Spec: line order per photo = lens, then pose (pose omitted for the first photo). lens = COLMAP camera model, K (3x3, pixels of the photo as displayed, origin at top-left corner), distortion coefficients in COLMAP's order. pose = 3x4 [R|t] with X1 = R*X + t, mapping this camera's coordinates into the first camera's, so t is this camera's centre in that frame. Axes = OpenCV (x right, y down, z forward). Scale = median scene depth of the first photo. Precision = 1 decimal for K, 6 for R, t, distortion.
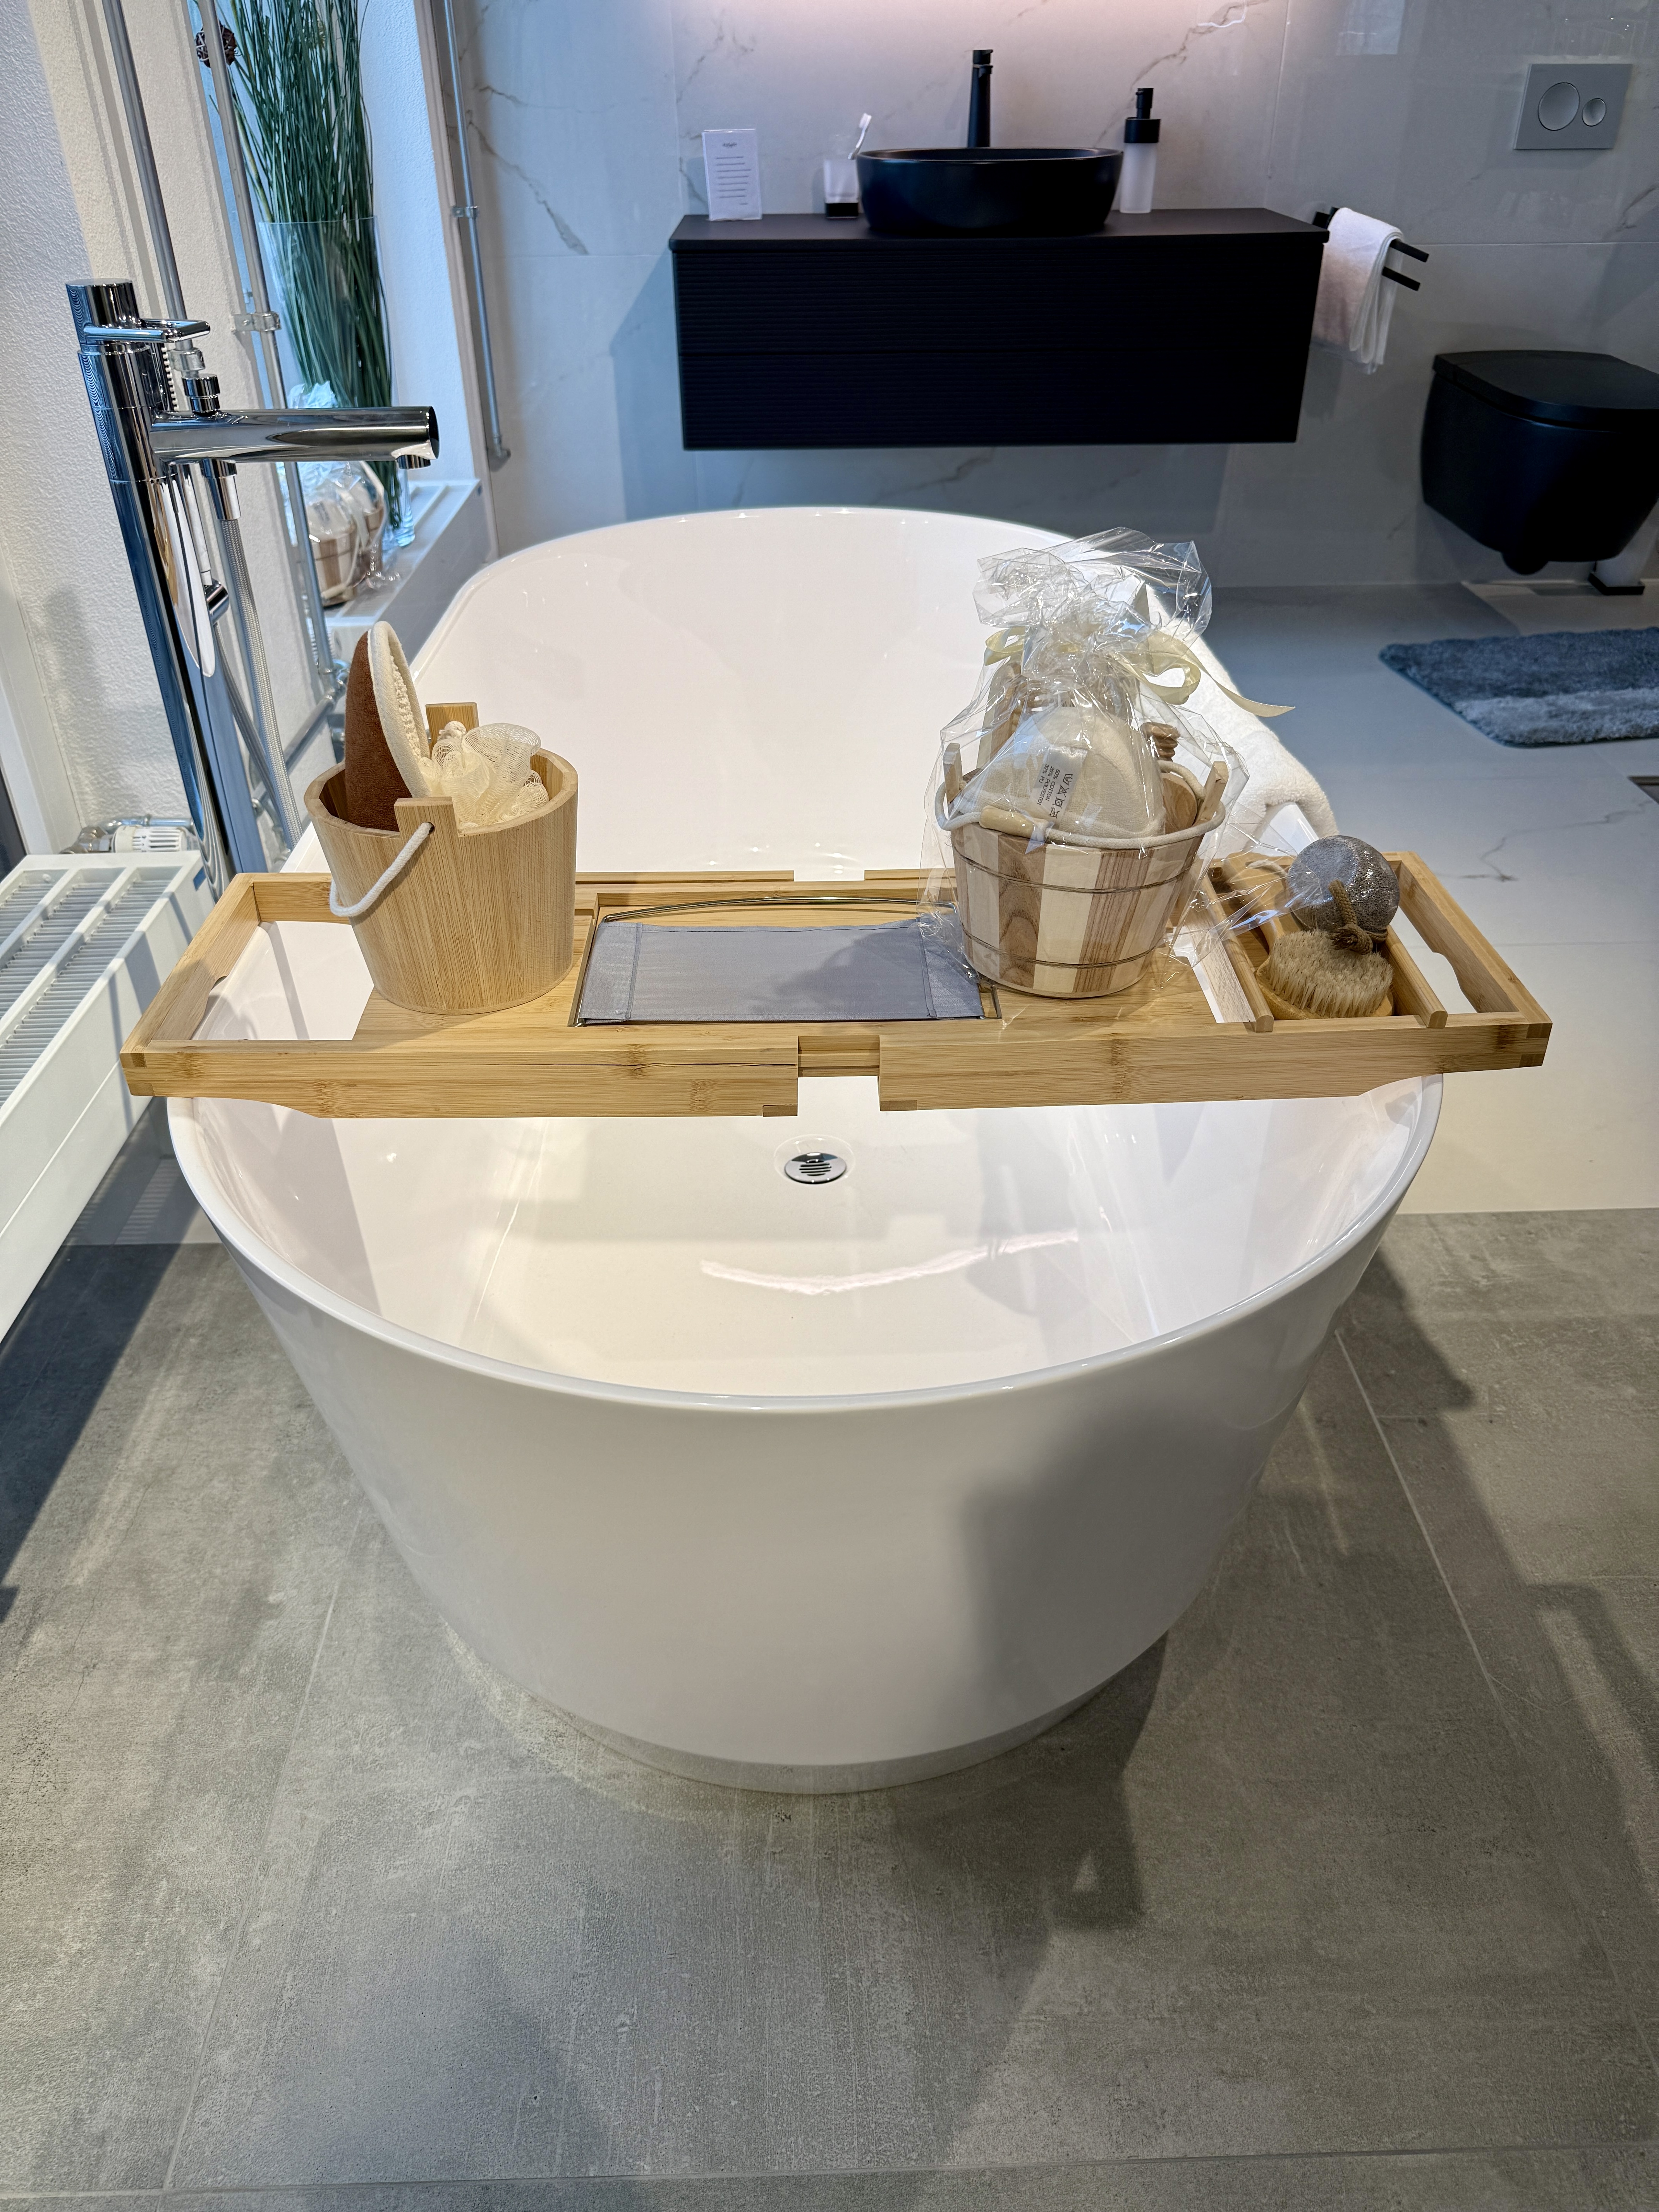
lens RADIAL K [[1562.6, 0, 829.5], [0, 1562.6, 1106.0], [0, 0, 1]] dist [-0.000304, -0.000887]
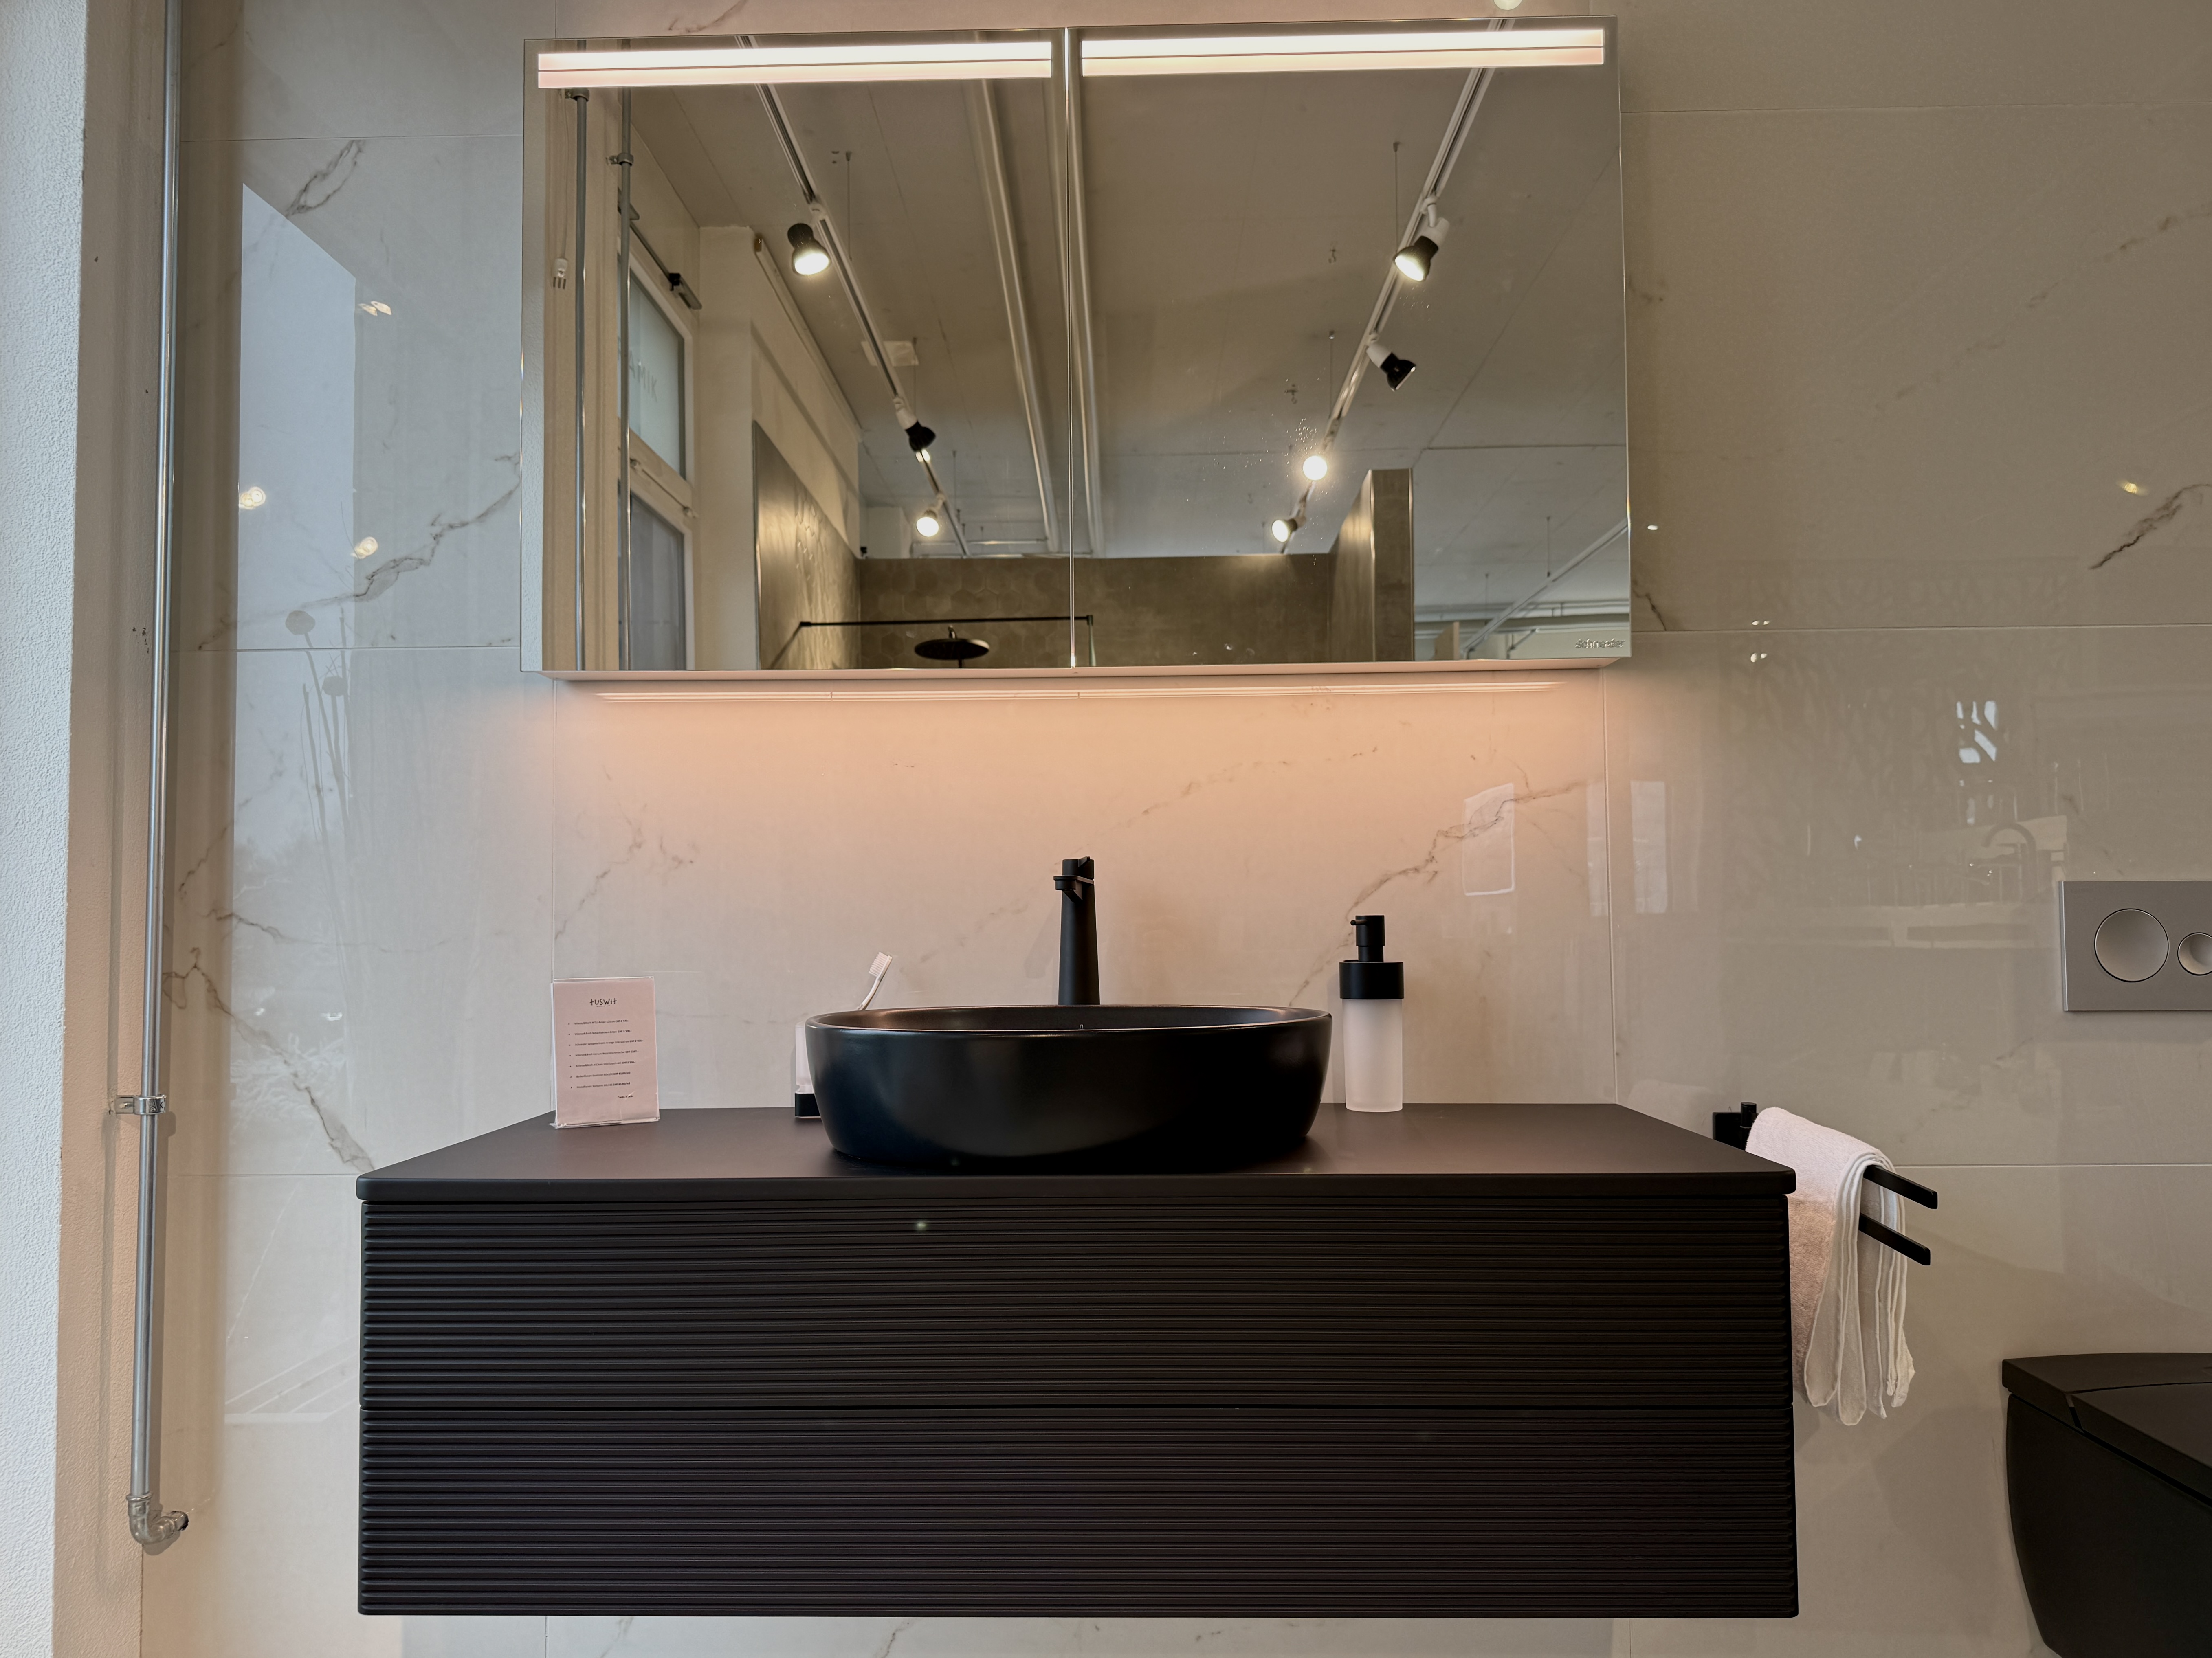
lens RADIAL K [[1522.1, 0, 1097.9], [0, 1522.1, 884.6], [0, 0, 1]] dist [0.004941, 0.001459]
pose [[0.999245, -0.000649, -0.038857, 0.124322], [-0.022215, 0.810856, -0.584824, -0.333824], [0.031887, 0.585245, 0.810229, 0.539701]]
